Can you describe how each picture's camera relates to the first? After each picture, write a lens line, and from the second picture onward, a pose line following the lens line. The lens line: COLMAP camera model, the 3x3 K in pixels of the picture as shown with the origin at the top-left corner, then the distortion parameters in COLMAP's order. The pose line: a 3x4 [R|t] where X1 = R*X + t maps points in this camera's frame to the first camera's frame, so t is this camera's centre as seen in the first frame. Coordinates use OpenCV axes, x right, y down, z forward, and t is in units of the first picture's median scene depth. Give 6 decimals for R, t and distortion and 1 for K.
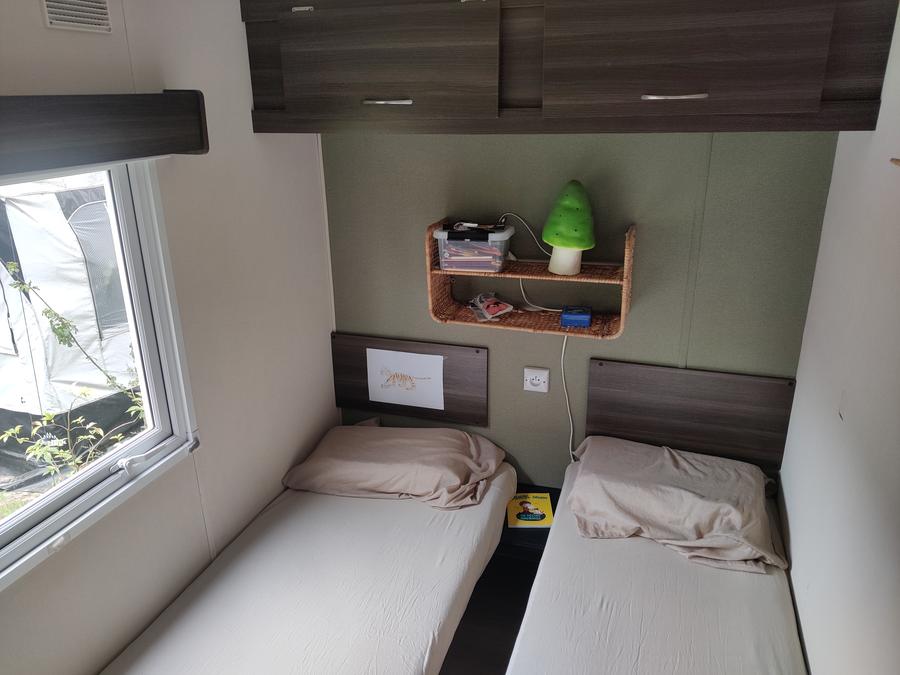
lens RADIAL K [[686.7, 0, 445.3], [0, 686.7, 343.5], [0, 0, 1]] dist [-0.007090, -0.006852]
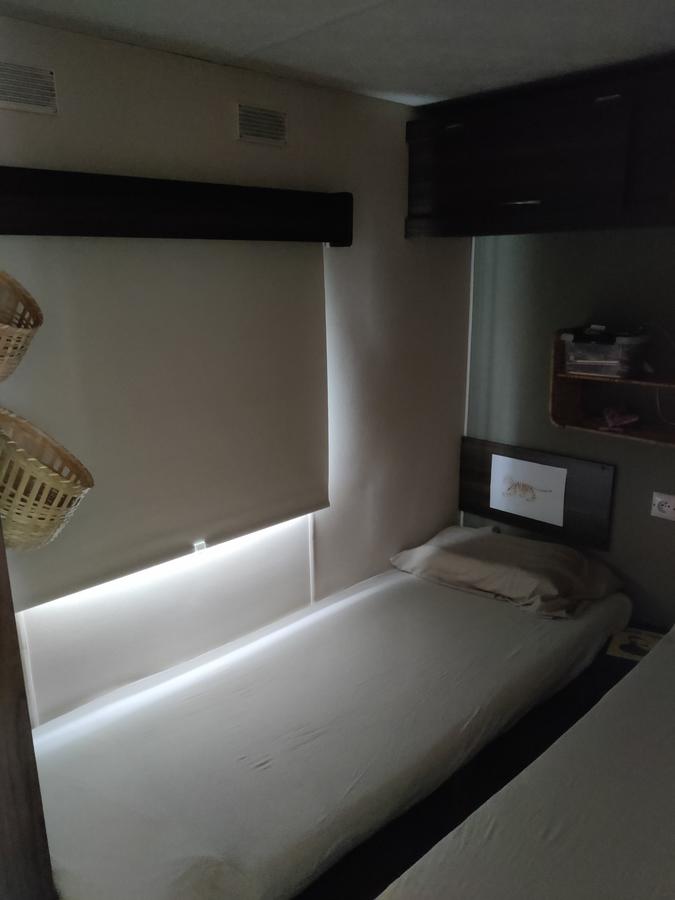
lens RADIAL K [[686.7, 0, 340.1], [0, 686.7, 446.1], [0, 0, 1]] dist [-0.007090, -0.006852]
pose [[0.895437, 0.115208, -0.430023, 0.138034], [-0.150261, 0.987464, -0.048336, 0.090920], [0.419064, 0.107897, 0.901523, -0.013184]]
